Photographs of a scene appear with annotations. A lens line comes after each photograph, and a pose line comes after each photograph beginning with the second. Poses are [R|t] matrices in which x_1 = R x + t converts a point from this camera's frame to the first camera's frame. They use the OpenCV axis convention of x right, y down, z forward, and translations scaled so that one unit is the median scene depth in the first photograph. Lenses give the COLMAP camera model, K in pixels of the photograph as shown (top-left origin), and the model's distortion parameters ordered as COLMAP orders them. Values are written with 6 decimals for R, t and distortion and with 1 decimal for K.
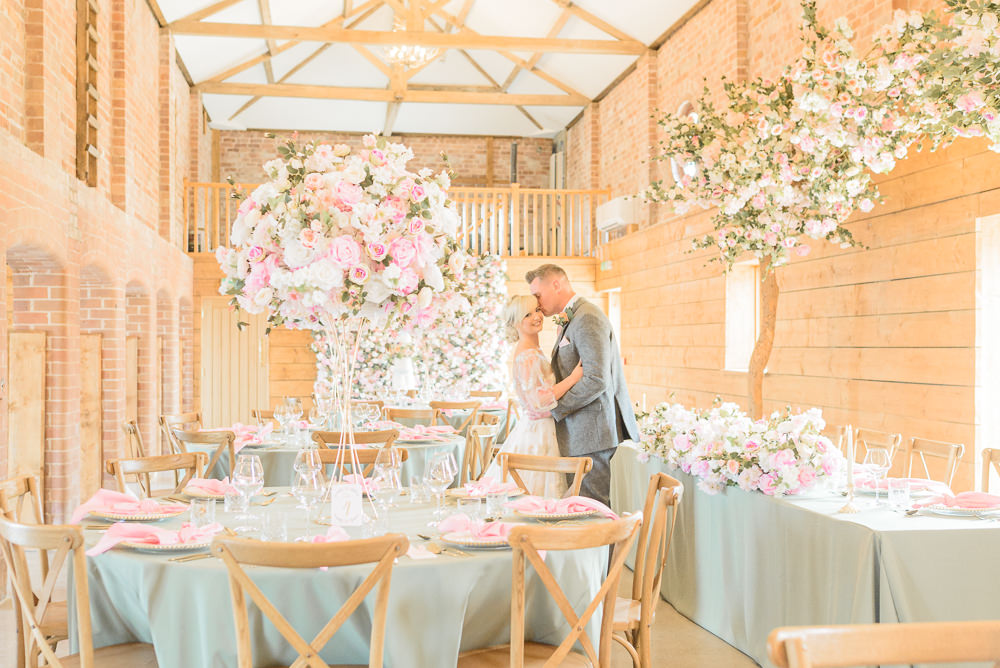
lens RADIAL K [[1059.4, 0, 500.0], [0, 1059.4, 334.0], [0, 0, 1]] dist [-0.003905, 0.007132]
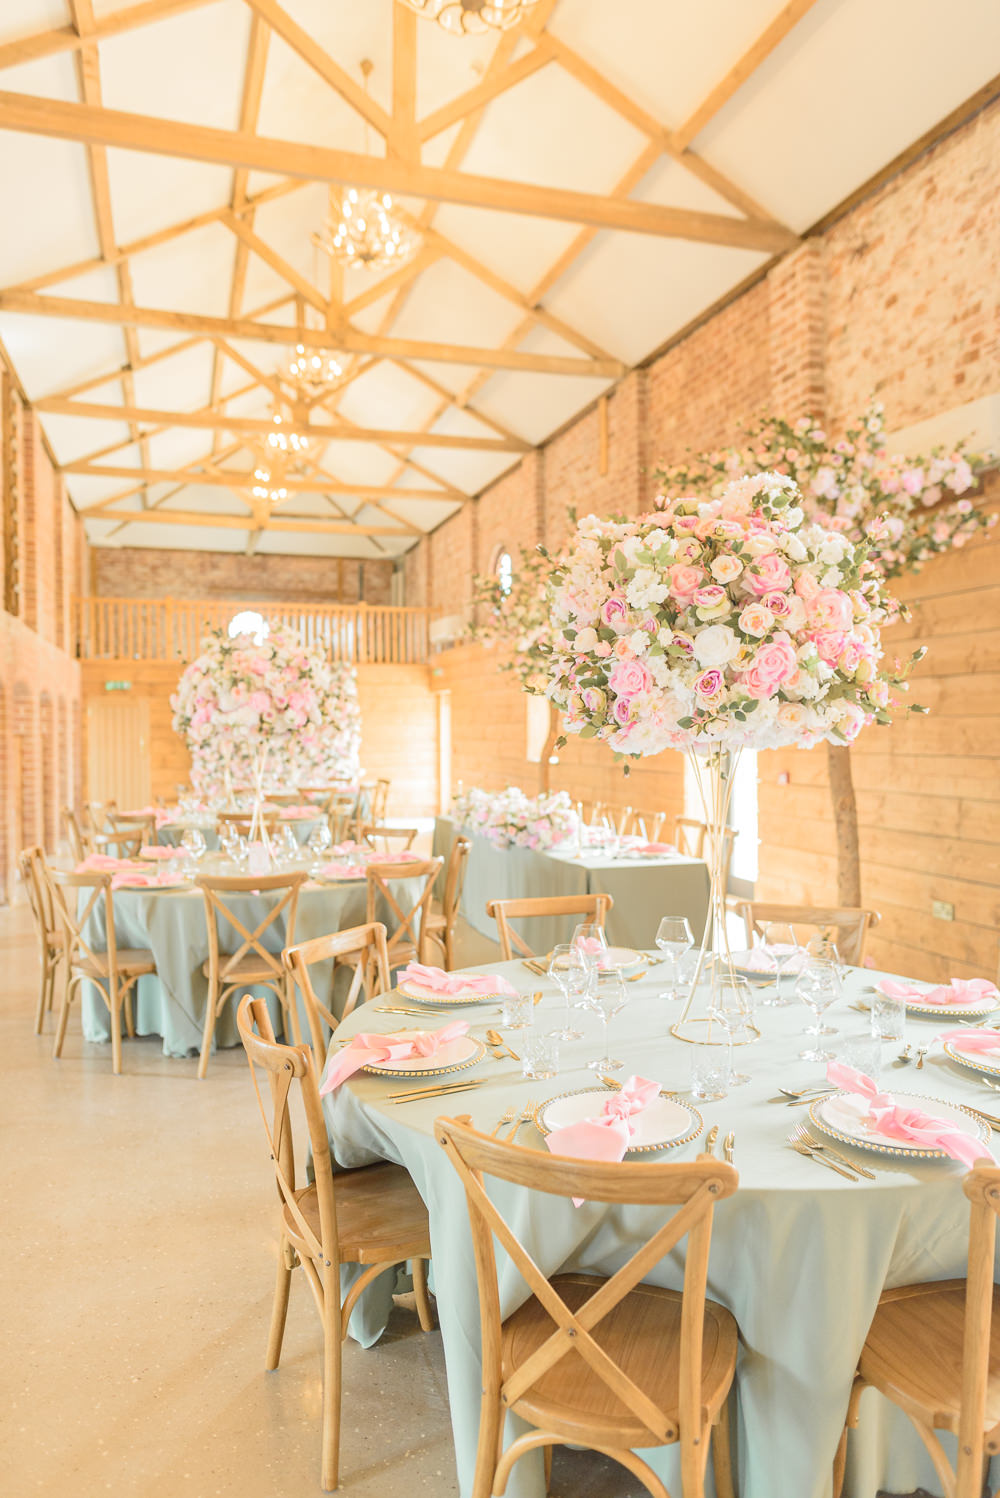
lens RADIAL K [[961.6, 0, 505.3], [0, 961.6, 735.7], [0, 0, 1]] dist [-0.001502, 0.000976]
pose [[0.986760, -0.005620, 0.162091, -0.006000], [0.002719, 0.999832, 0.018114, -0.019093], [-0.162166, -0.017434, 0.986610, -0.182516]]
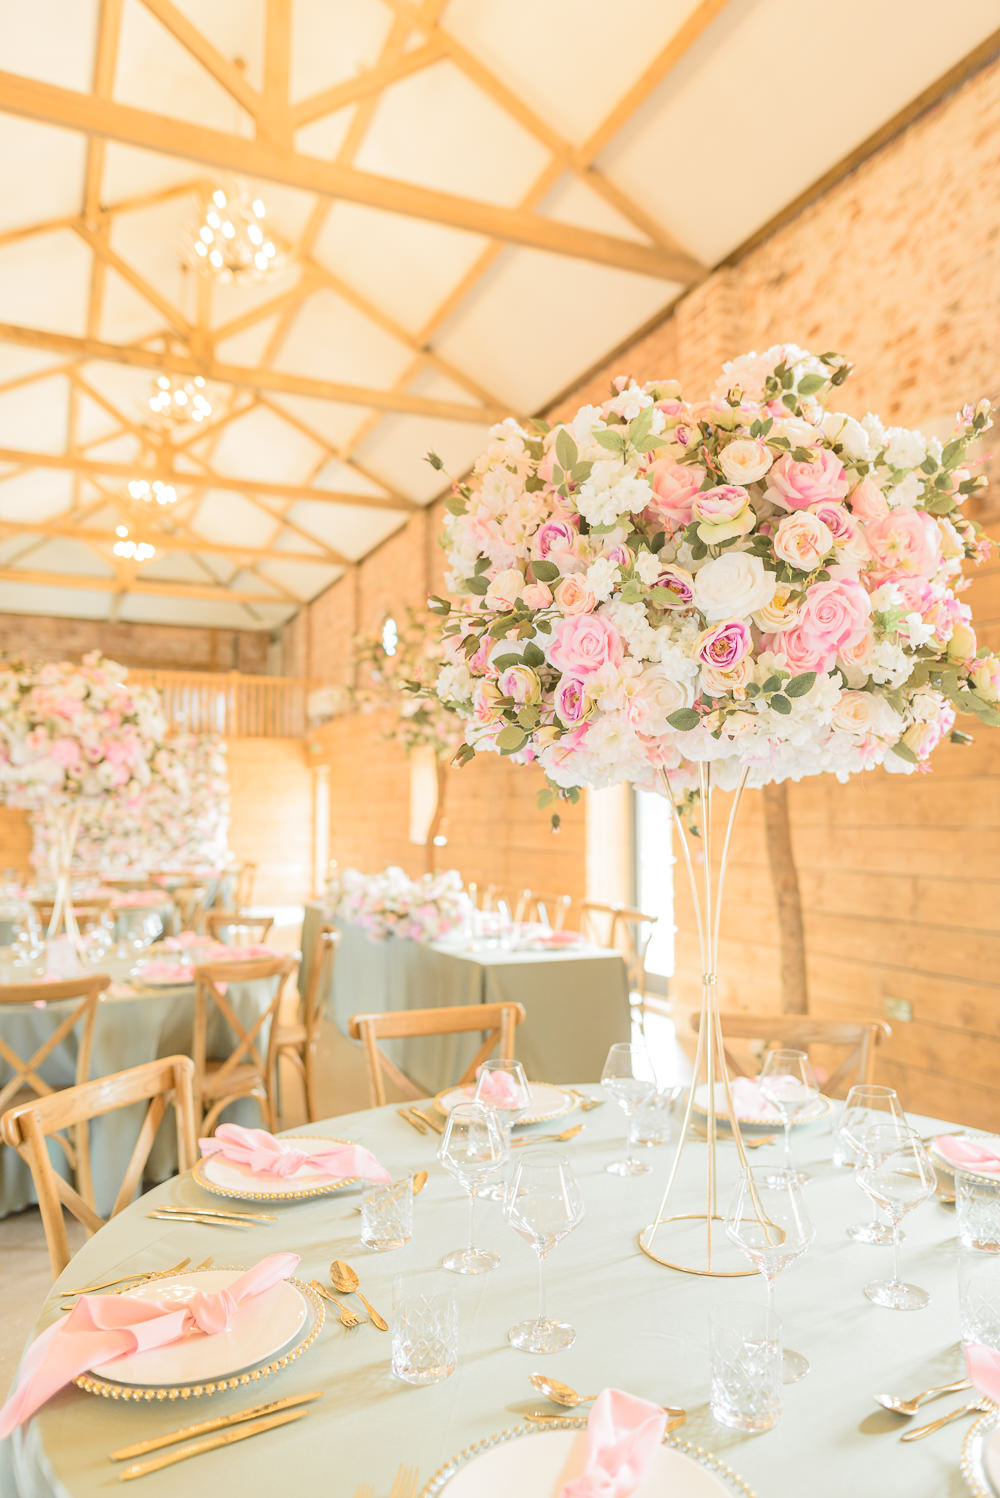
lens RADIAL K [[971.6, 0, 494.2], [0, 971.6, 747.3], [0, 0, 1]] dist [-0.001463, 0.000513]
pose [[0.963821, 0.018074, 0.265936, 0.013031], [-0.002266, 0.998218, -0.059632, -0.006226], [-0.266540, 0.056872, 0.962144, -0.086263]]
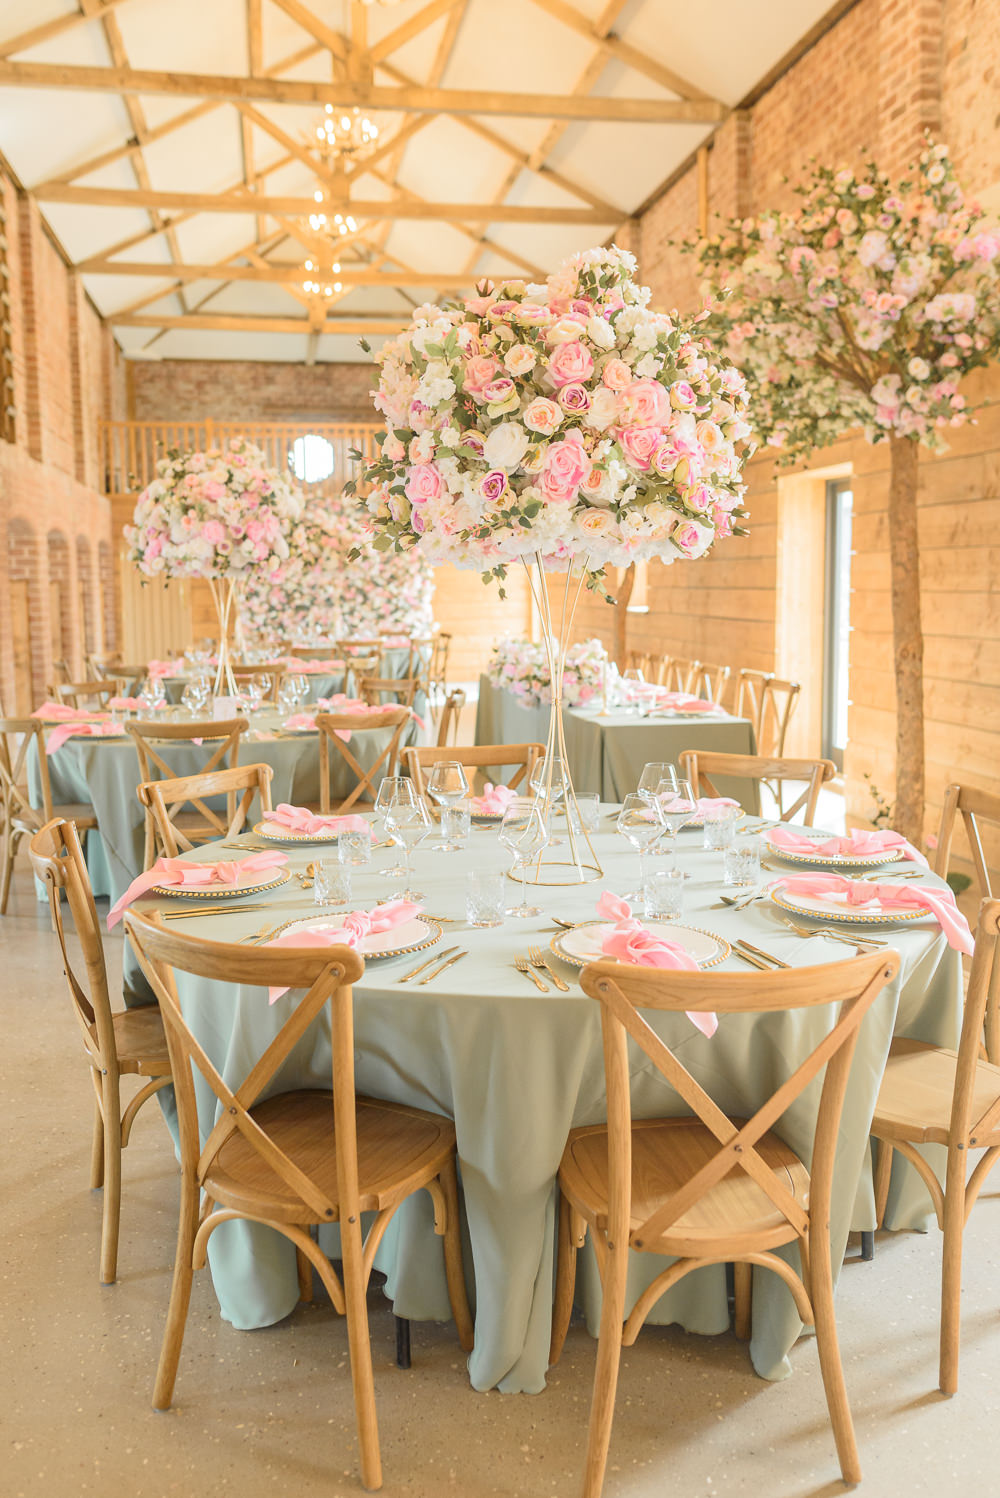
lens RADIAL K [[1190.8, 0, 498.1], [0, 1190.8, 684.4], [0, 0, 1]] dist [-0.001218, 0.002743]
pose [[0.999592, -0.011629, 0.026096, 0.069727], [0.009011, 0.995119, 0.098269, -0.010237], [-0.027111, -0.097993, 0.994818, -0.225936]]
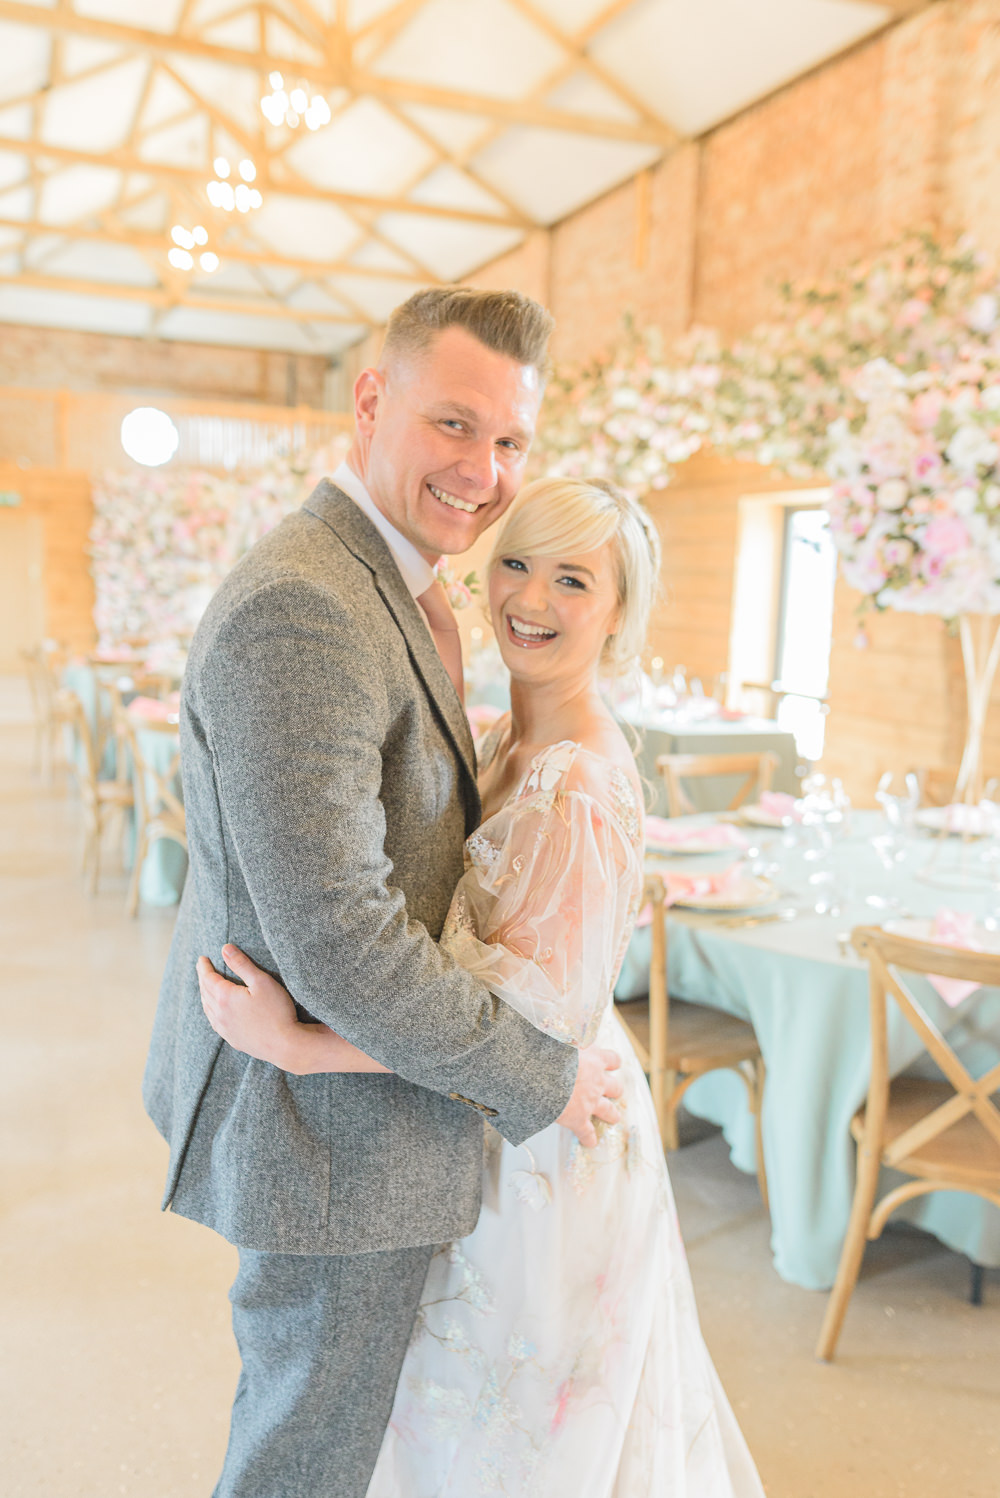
lens RADIAL K [[1166.0, 0, 497.8], [0, 1166.0, 737.1], [0, 0, 1]] dist [0.001778, -0.002388]
pose [[0.972141, 0.003457, 0.234371, -0.109668], [-0.039466, 0.988030, 0.149126, -0.017549], [-0.231050, -0.154221, 0.960641, -0.215839]]
